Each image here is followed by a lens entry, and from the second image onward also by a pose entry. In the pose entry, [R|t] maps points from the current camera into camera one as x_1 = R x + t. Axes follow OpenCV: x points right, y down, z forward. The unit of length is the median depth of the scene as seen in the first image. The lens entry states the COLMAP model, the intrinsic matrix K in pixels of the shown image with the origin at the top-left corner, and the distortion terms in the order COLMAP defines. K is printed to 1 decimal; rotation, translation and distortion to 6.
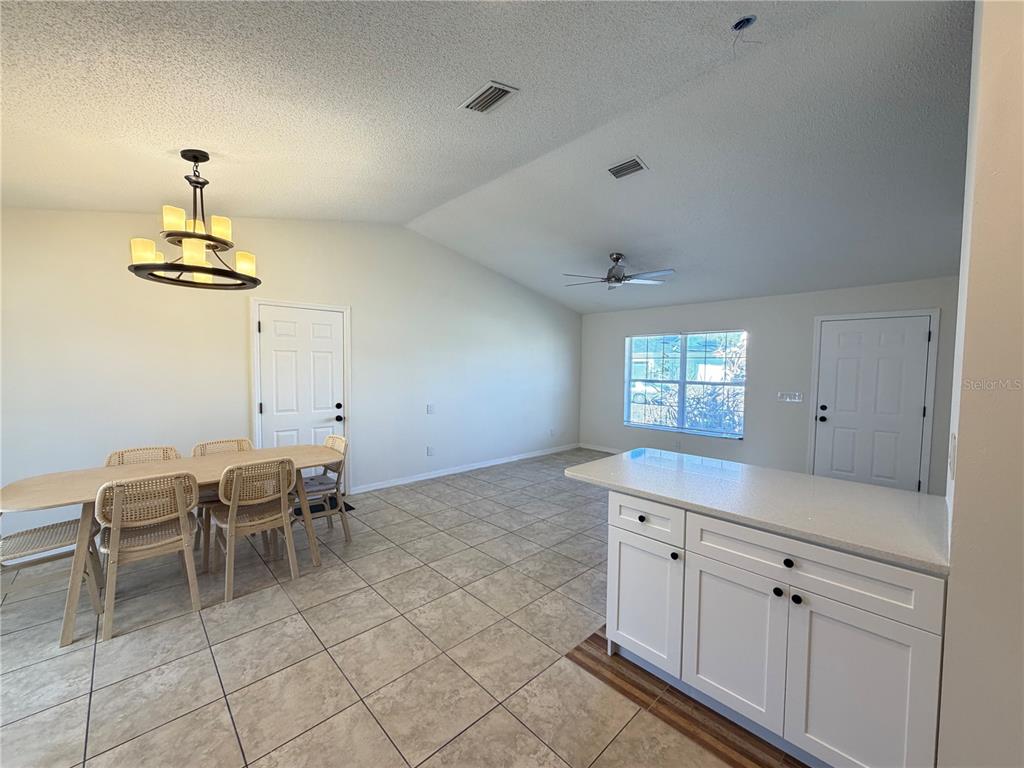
lens RADIAL K [[408.4, 0, 510.4], [0, 408.4, 384.8], [0, 0, 1]] dist [0.000190, 0.000135]
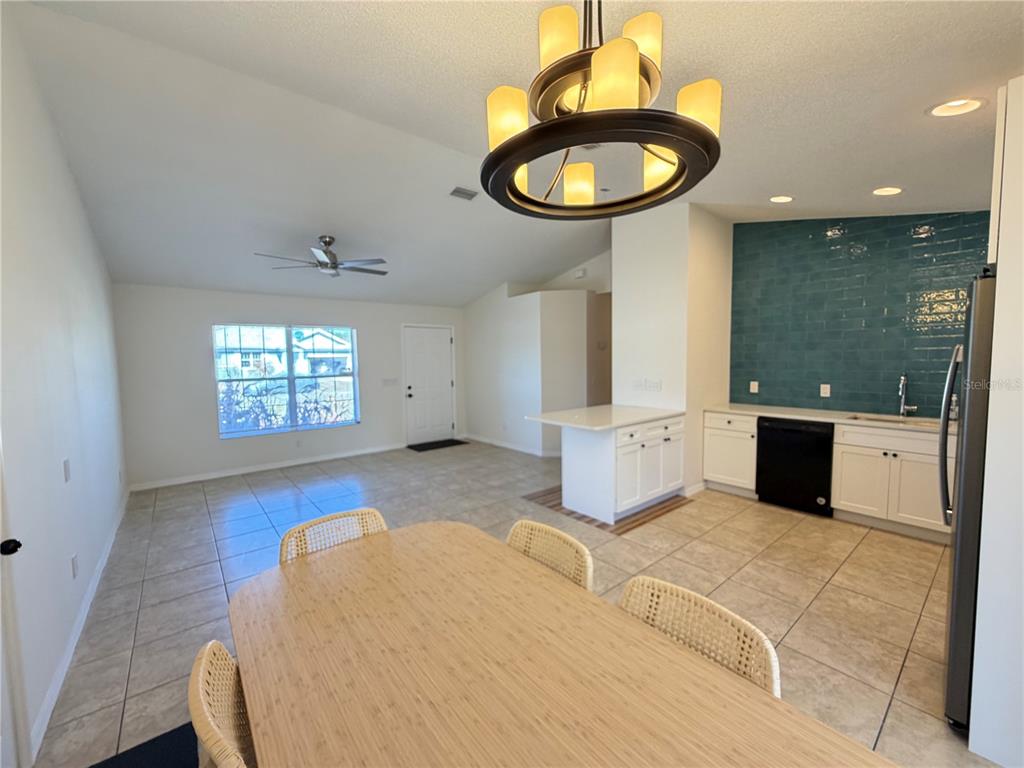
lens RADIAL K [[408.4, 0, 510.4], [0, 408.4, 384.8], [0, 0, 1]] dist [0.000190, 0.000135]
pose [[0.079122, -0.077218, 0.993870, -0.677575], [0.063950, 0.995335, 0.072241, -0.037264], [-0.994812, 0.057842, 0.083691, 0.579986]]
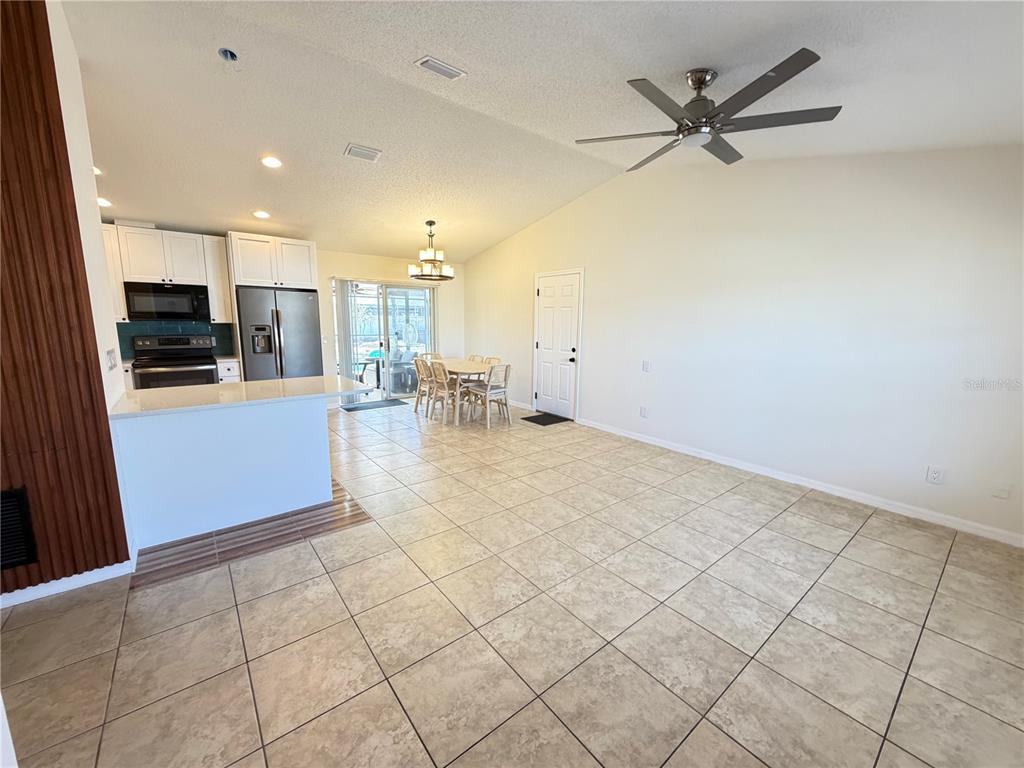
lens RADIAL K [[408.4, 0, 510.4], [0, 408.4, 384.8], [0, 0, 1]] dist [0.000190, 0.000135]
pose [[-0.085196, 0.152240, -0.984665, 0.851361], [-0.058220, 0.985809, 0.157454, -0.029573], [0.994662, 0.070742, -0.075124, 0.902912]]
